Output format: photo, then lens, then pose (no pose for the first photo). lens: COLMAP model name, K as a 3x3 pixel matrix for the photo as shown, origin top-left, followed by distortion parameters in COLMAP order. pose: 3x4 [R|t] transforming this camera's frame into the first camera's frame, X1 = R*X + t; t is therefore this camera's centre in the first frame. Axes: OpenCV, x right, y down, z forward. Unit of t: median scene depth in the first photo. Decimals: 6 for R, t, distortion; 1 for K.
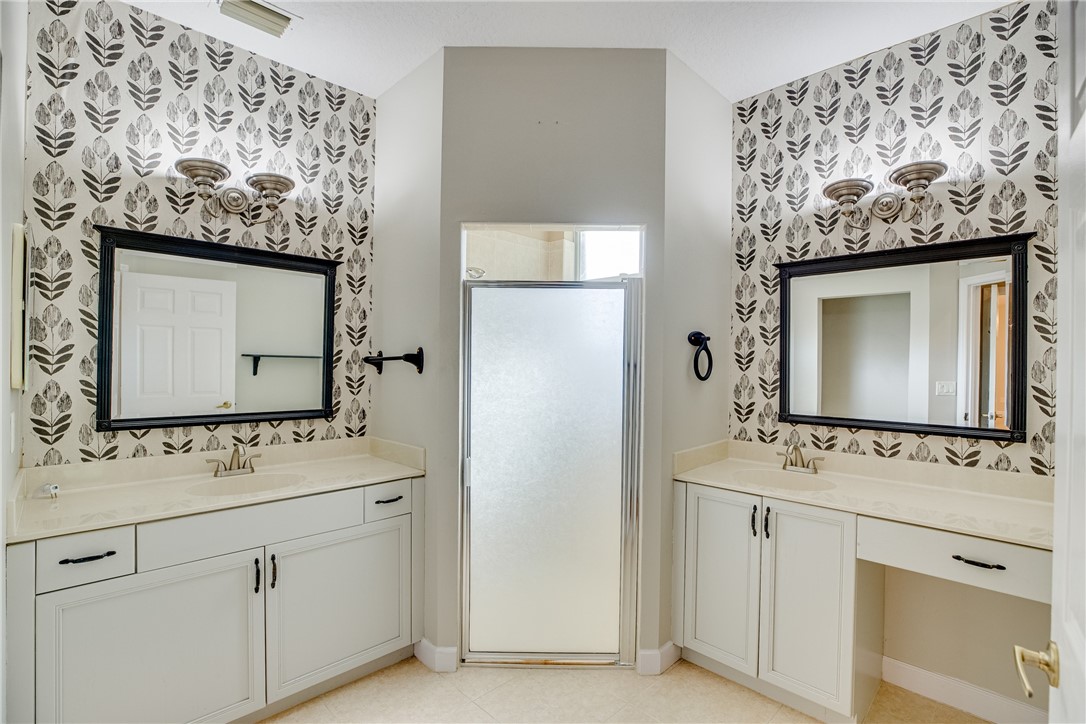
lens RADIAL K [[499.5, 0, 544.0], [0, 499.5, 363.9], [0, 0, 1]] dist [-0.044505, 0.013677]
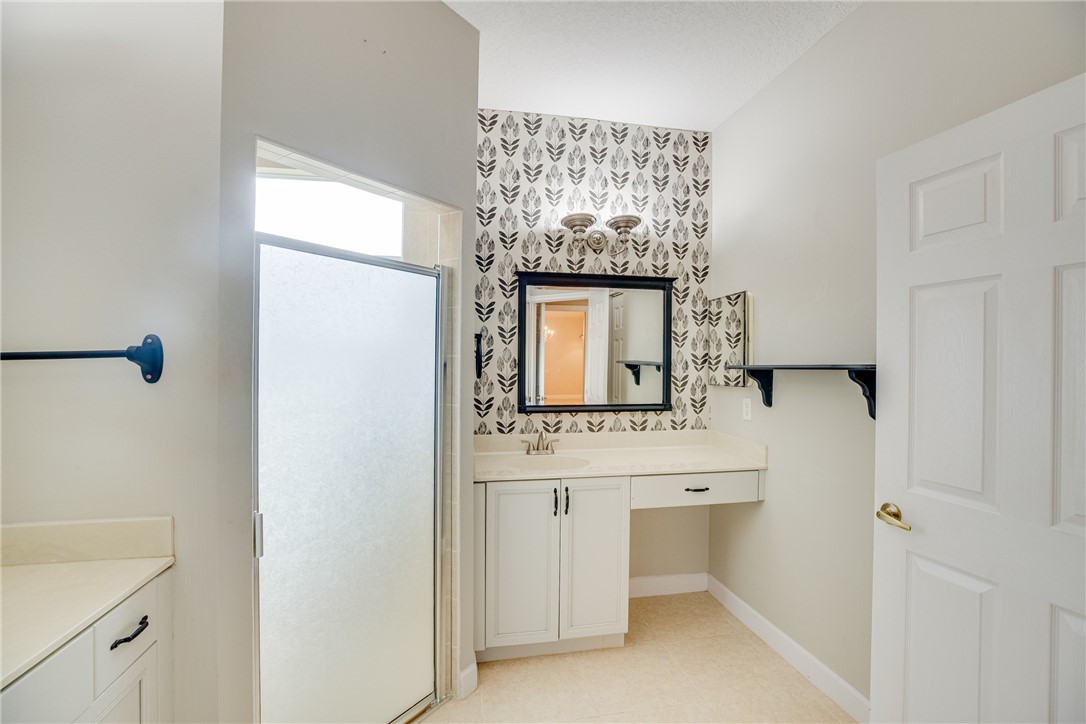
lens RADIAL K [[499.5, 0, 543.5], [0, 499.5, 363.6], [0, 0, 1]] dist [-0.044505, 0.013677]
pose [[0.560539, -0.009781, 0.828070, -0.460386], [0.001384, 0.999940, 0.010874, -0.007291], [-0.828127, -0.004949, 0.560519, 0.348593]]
